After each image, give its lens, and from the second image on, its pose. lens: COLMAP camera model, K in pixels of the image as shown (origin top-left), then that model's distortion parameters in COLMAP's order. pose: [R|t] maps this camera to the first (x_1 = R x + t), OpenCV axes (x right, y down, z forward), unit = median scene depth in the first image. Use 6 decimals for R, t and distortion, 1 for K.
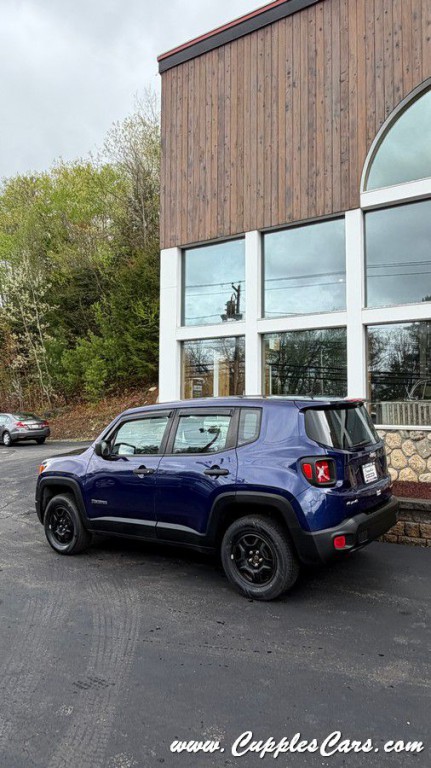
lens RADIAL K [[510.9, 0, 221.6], [0, 510.9, 381.7], [0, 0, 1]] dist [0.002222, 0.000850]
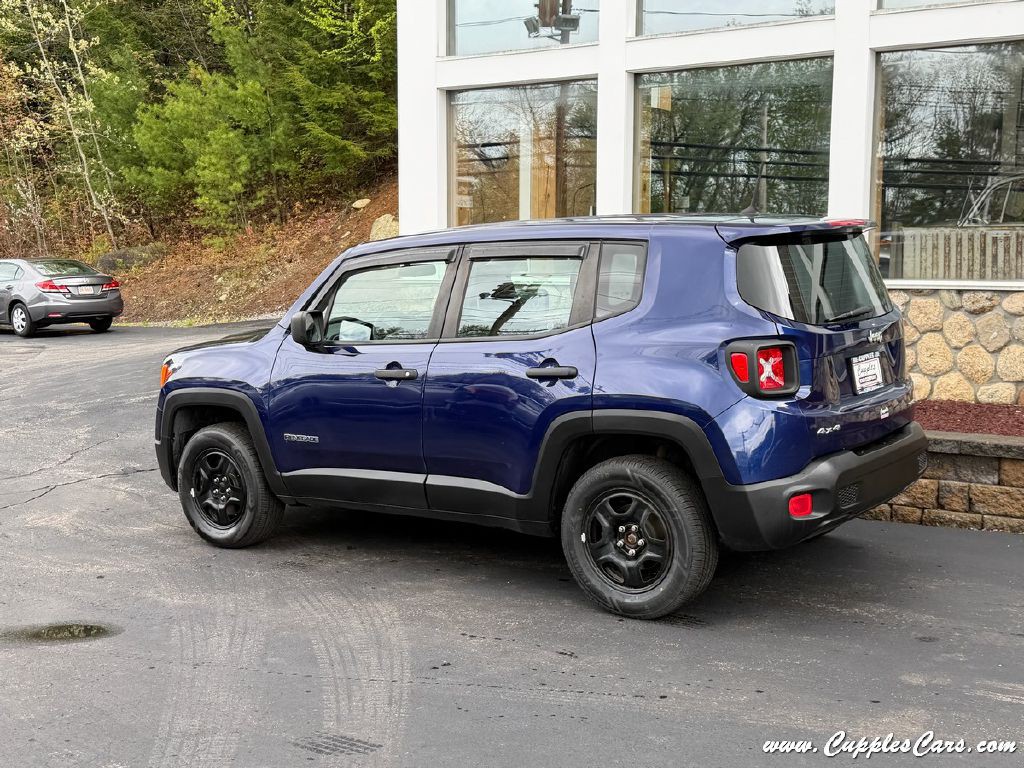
lens RADIAL K [[1238.4, 0, 507.1], [0, 1238.4, 384.8], [0, 0, 1]] dist [0.129262, -0.057000]
pose [[0.999986, -0.000521, -0.005340, -0.027183], [0.001360, 0.987364, 0.158464, -0.000075], [0.005190, -0.158469, 0.987350, -0.104249]]
